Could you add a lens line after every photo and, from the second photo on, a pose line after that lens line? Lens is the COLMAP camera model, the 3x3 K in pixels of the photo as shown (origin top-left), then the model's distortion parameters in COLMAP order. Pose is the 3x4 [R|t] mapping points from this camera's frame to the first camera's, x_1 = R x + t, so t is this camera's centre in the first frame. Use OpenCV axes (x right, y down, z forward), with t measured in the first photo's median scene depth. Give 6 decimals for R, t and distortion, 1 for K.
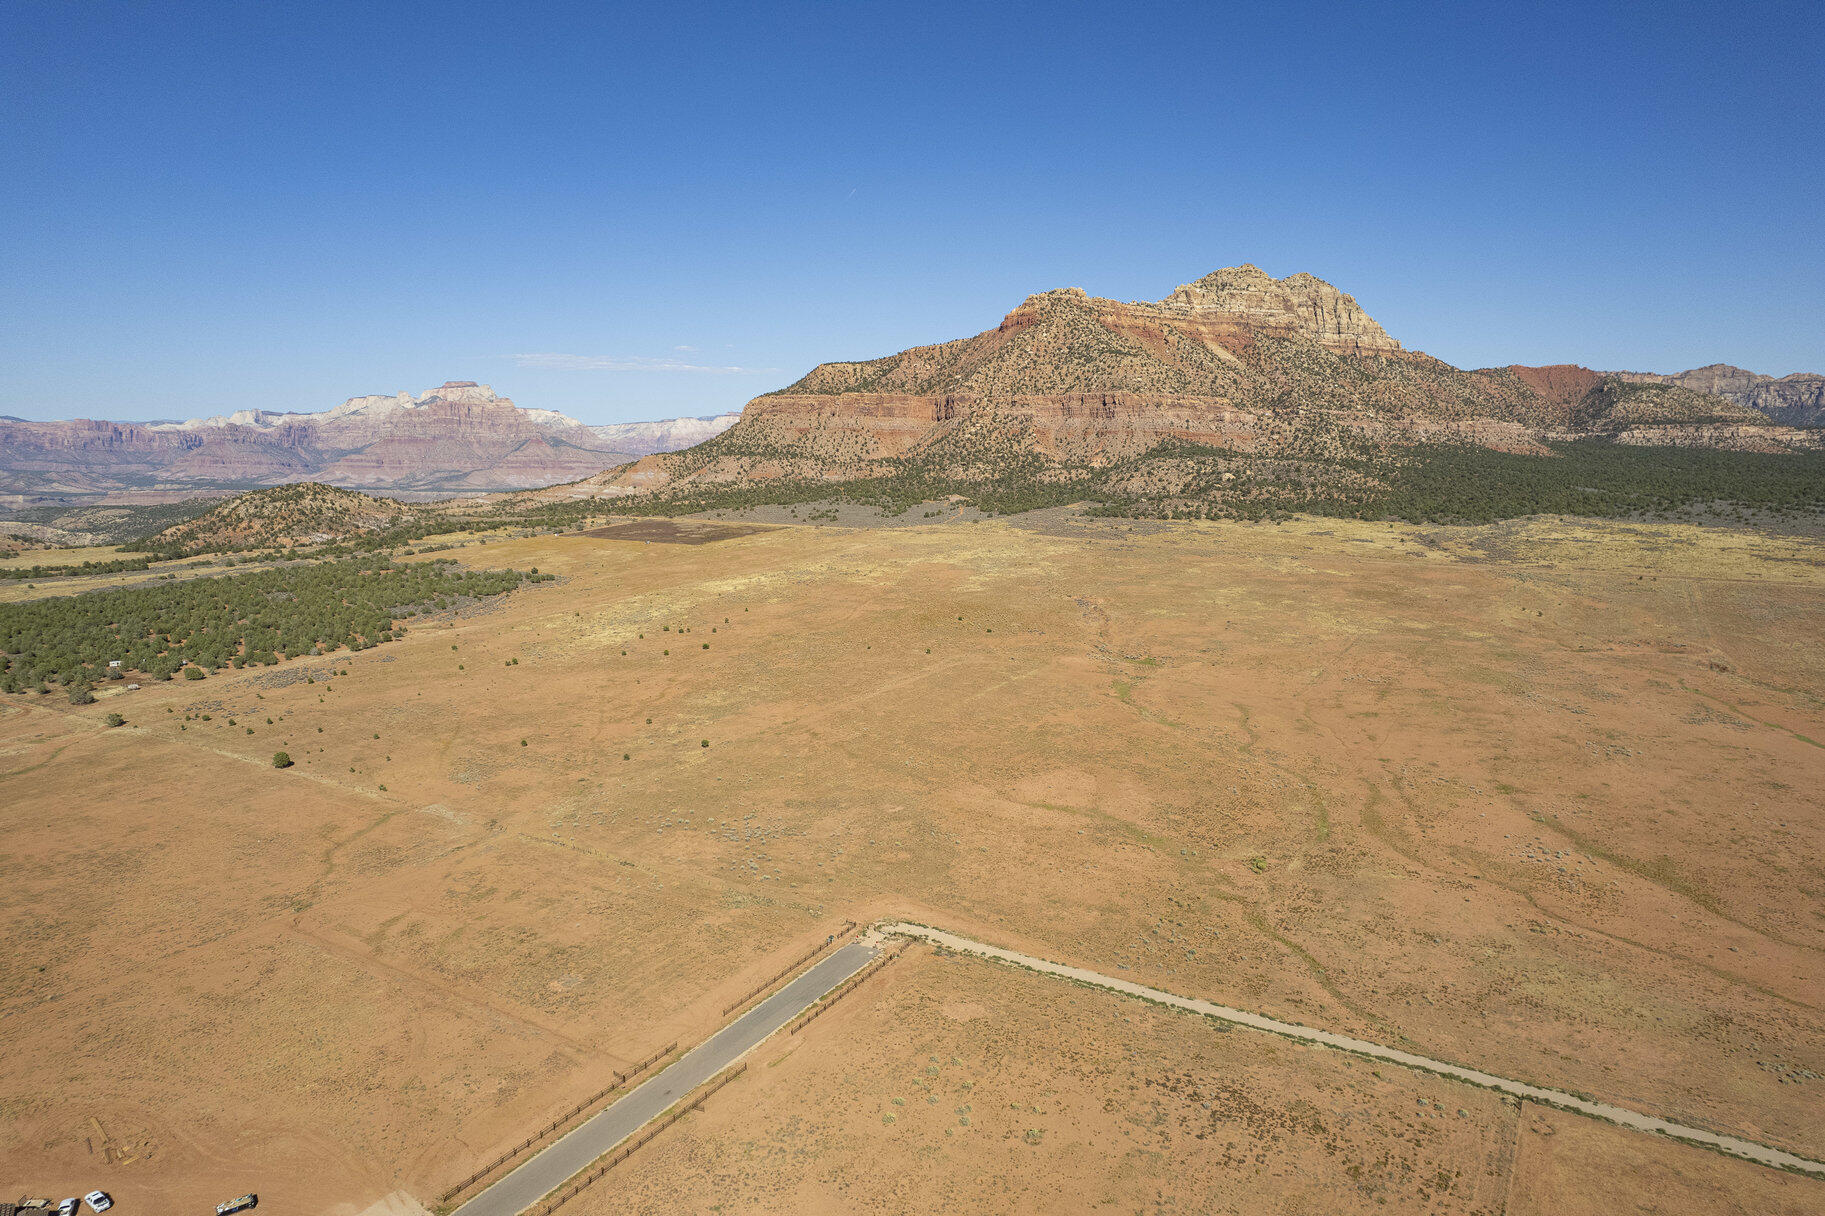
lens RADIAL K [[1165.1, 0, 911.1], [0, 1165.1, 603.0], [0, 0, 1]] dist [-0.076591, 0.071174]
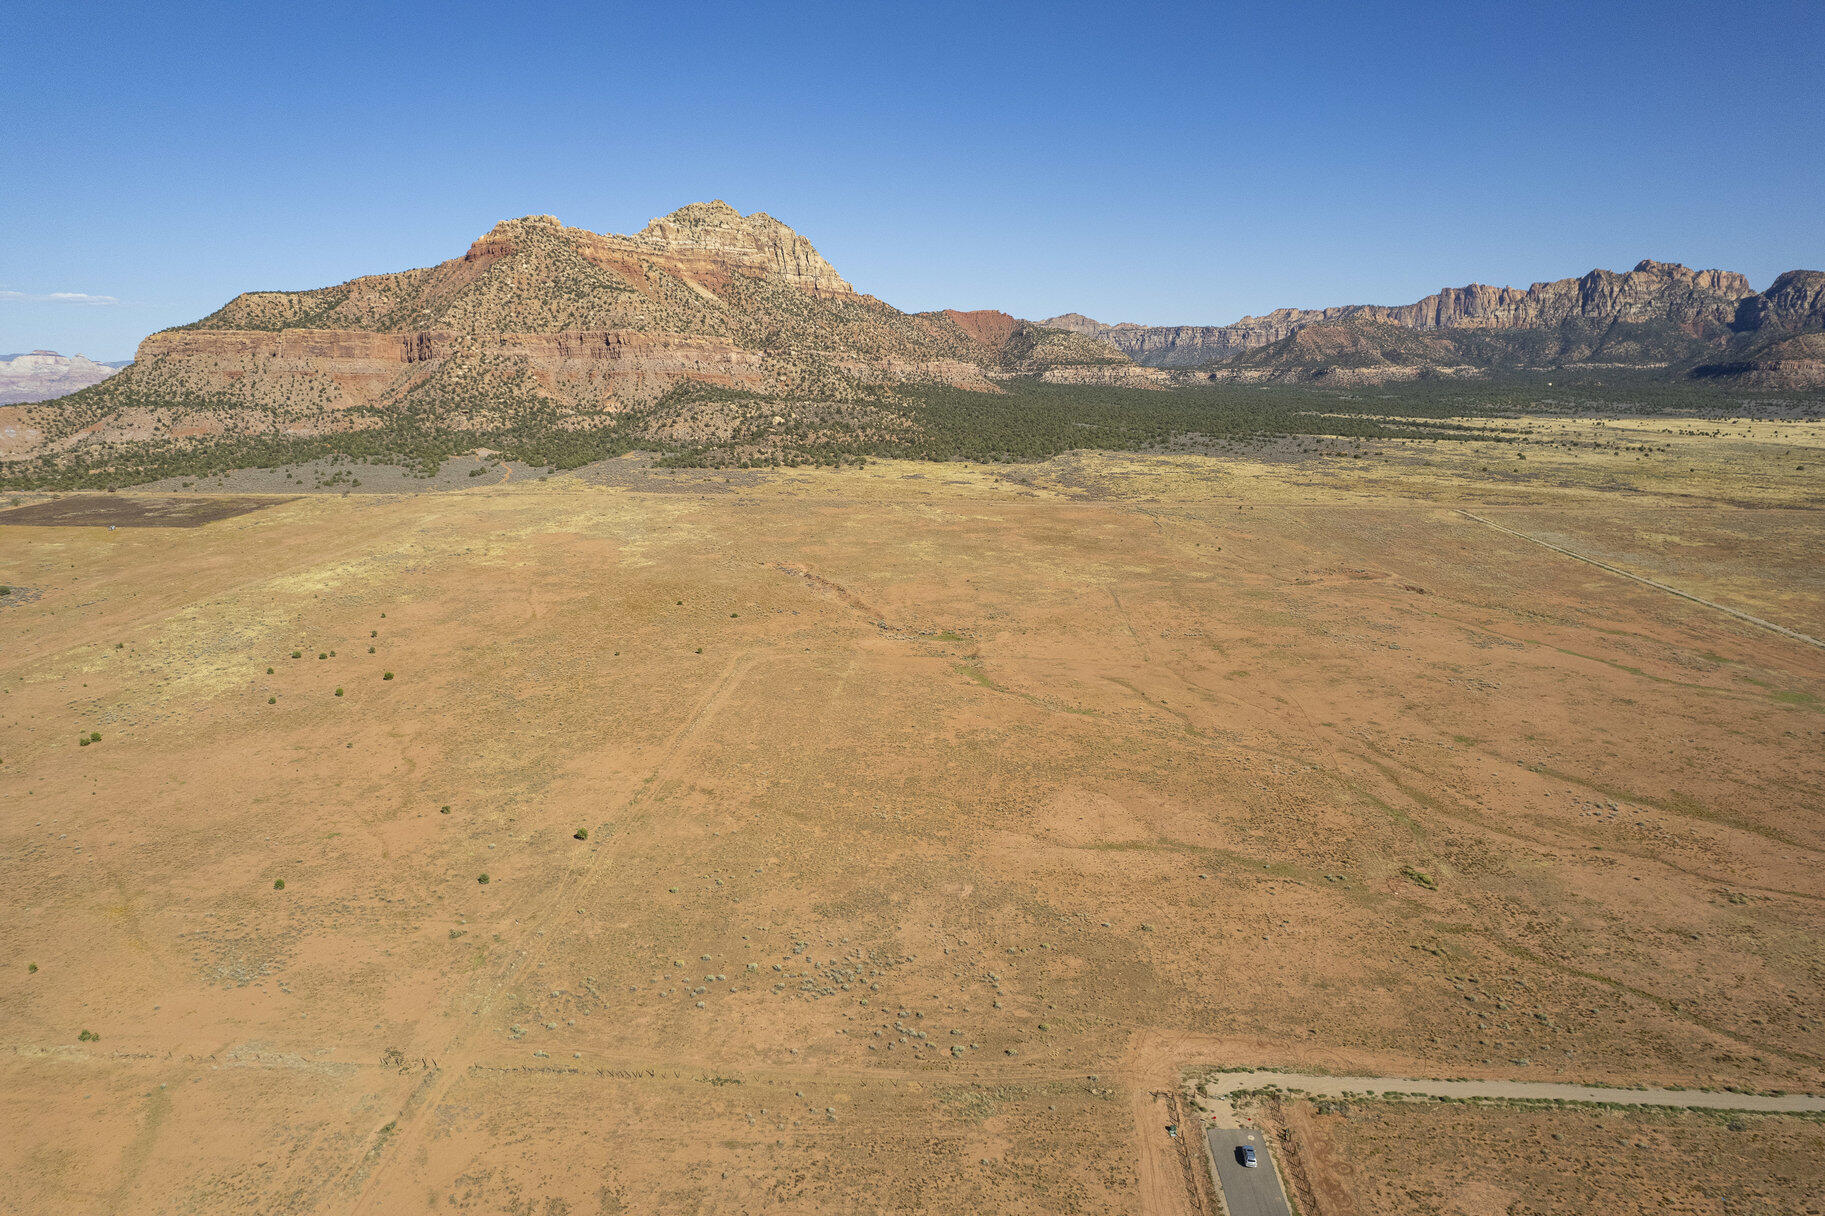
lens RADIAL K [[1165.8, 0, 908.7], [0, 1165.8, 602.7], [0, 0, 1]] dist [-0.079699, 0.074906]
pose [[0.880665, -0.089882, 0.465134, -0.066514], [0.066819, 0.995588, 0.065874, -0.010117], [-0.469003, -0.026933, 0.882786, 0.065234]]
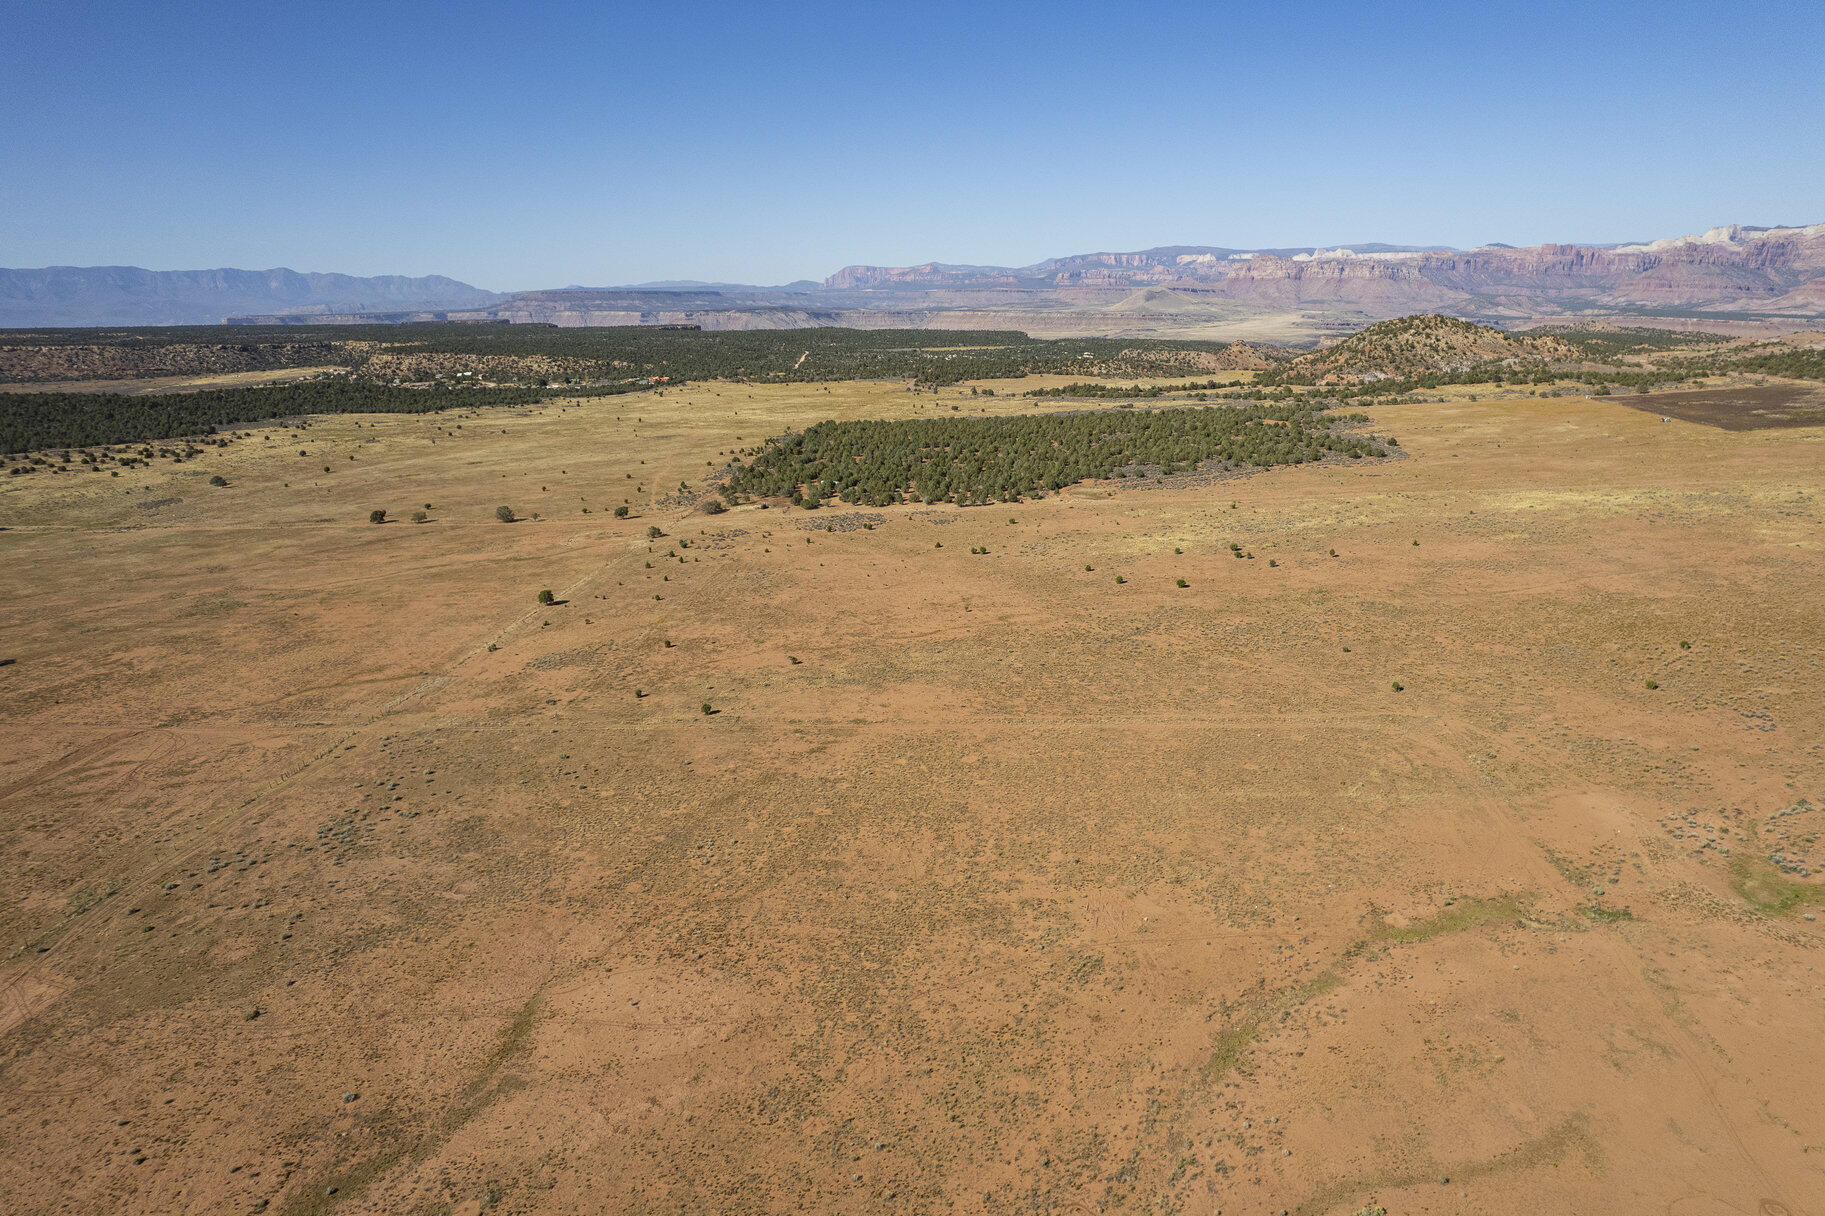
lens RADIAL K [[1166.9, 0, 910.6], [0, 1166.9, 603.5], [0, 0, 1]] dist [-0.078577, 0.072194]
pose [[0.421030, 0.234330, -0.876255, 0.106928], [-0.101487, 0.972157, 0.211213, -0.023738], [0.901351, 0.000002, 0.433089, 0.169245]]
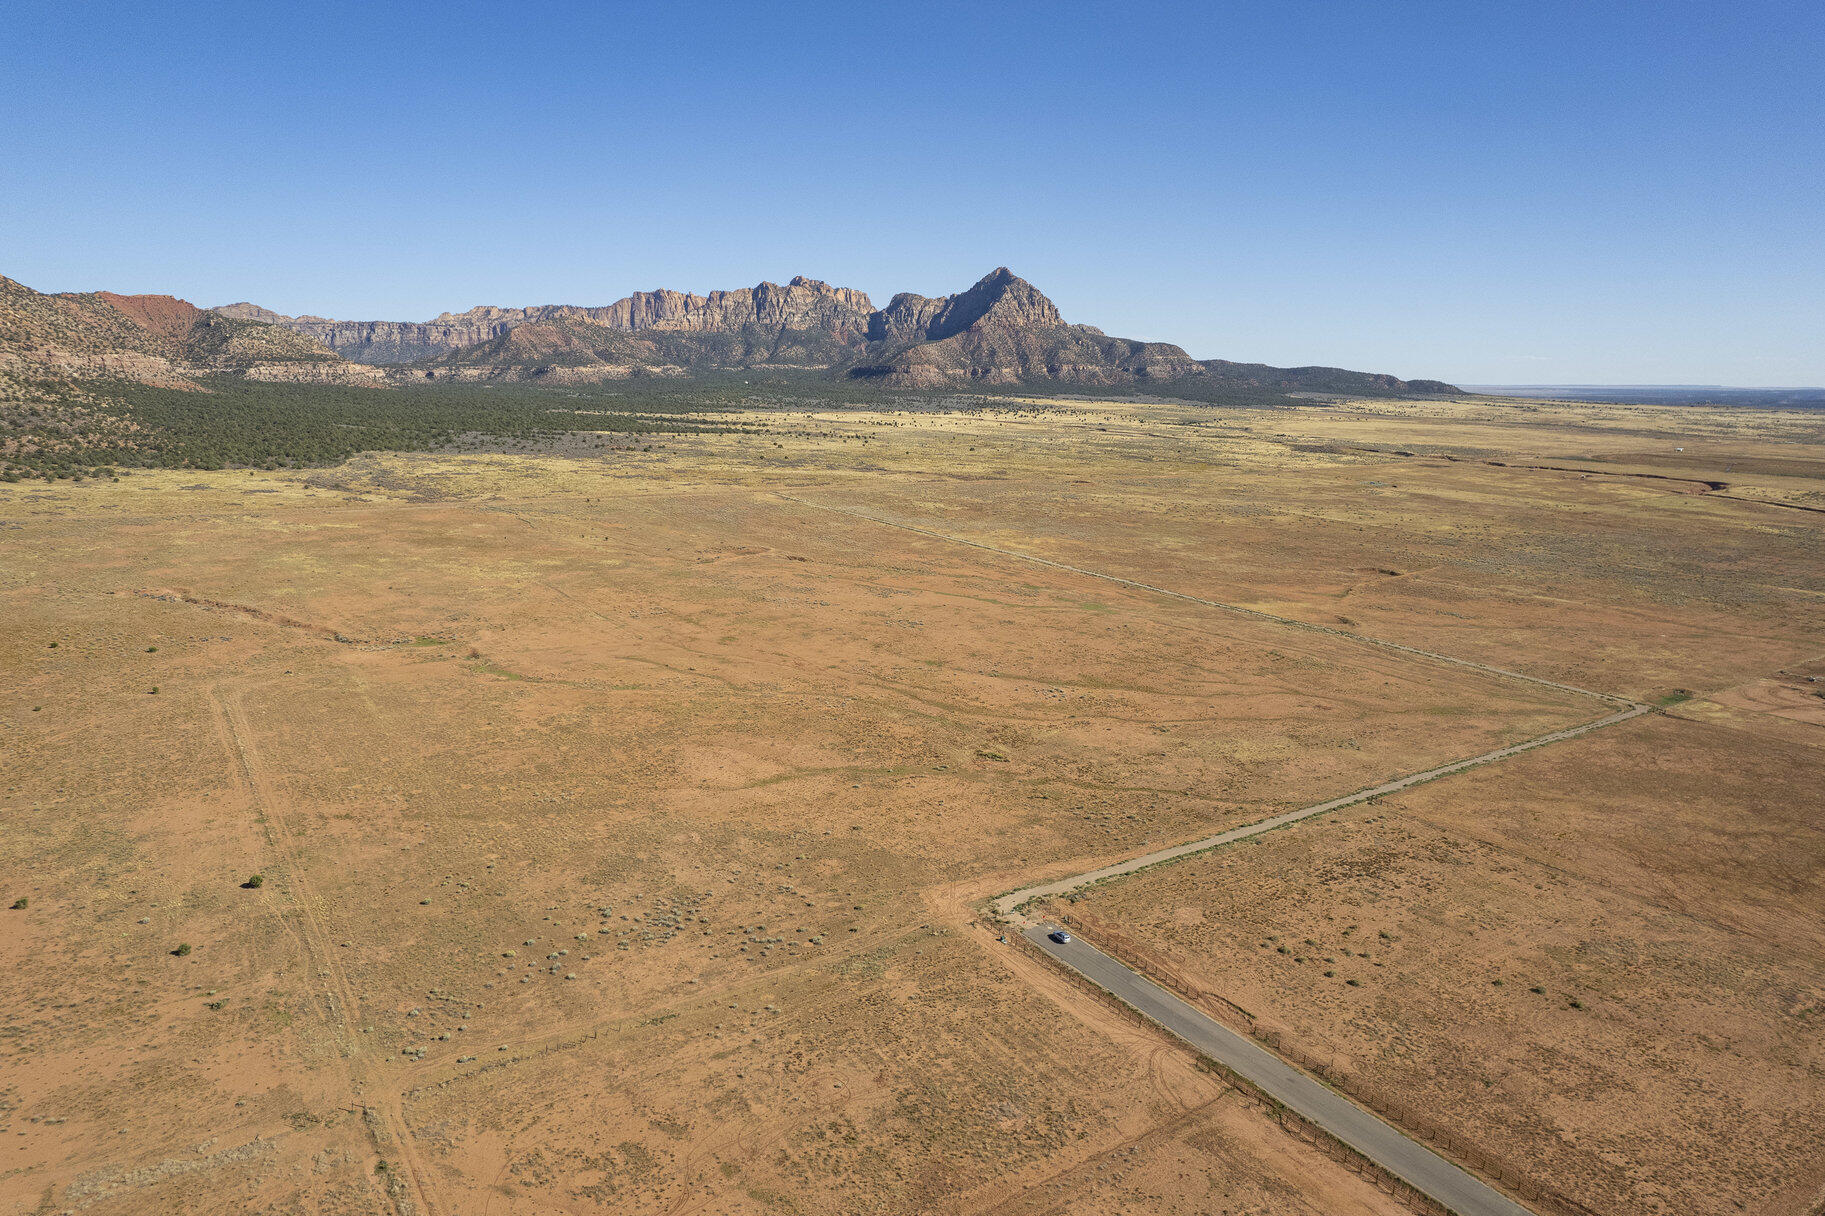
lens RADIAL K [[1173.5, 0, 908.7], [0, 1173.5, 609.5], [0, 0, 1]] dist [-0.075082, 0.067687]
pose [[0.403481, -0.168228, 0.899390, -0.118800], [0.114496, 0.984509, 0.132785, -0.012986], [-0.907796, 0.049400, 0.416492, 0.090639]]
